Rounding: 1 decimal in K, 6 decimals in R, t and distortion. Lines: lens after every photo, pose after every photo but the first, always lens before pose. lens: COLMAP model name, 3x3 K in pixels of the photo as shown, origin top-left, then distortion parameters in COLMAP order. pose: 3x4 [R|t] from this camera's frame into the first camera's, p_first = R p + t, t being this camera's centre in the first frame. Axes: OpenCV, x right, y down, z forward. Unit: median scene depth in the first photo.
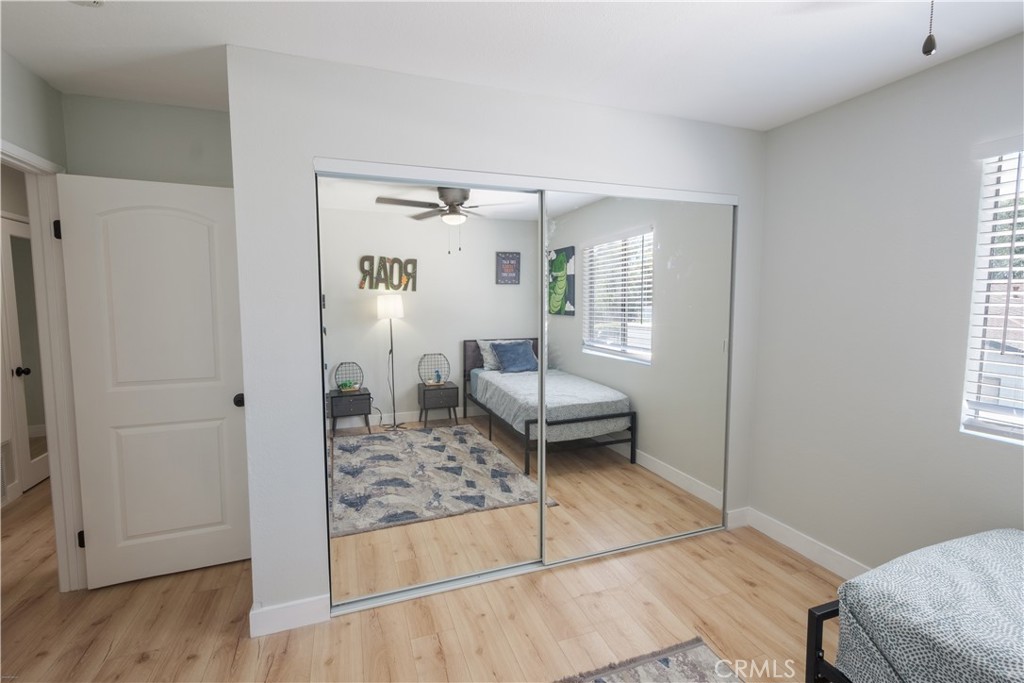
lens RADIAL K [[457.5, 0, 512.2], [0, 457.5, 340.3], [0, 0, 1]] dist [-0.003392, -0.000571]
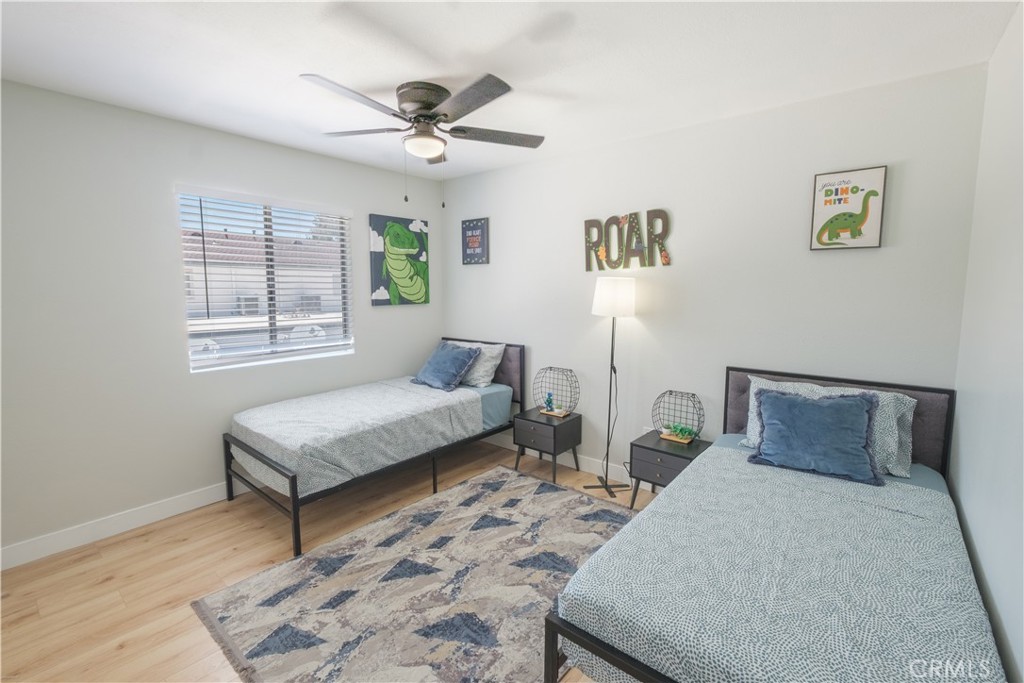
lens RADIAL K [[457.5, 0, 510.3], [0, 457.5, 339.1], [0, 0, 1]] dist [-0.003392, -0.000571]
pose [[-0.516266, -0.092755, 0.851391, -0.858808], [0.075950, 0.985242, 0.153392, -0.064705], [-0.853054, 0.143855, -0.501602, 0.844014]]
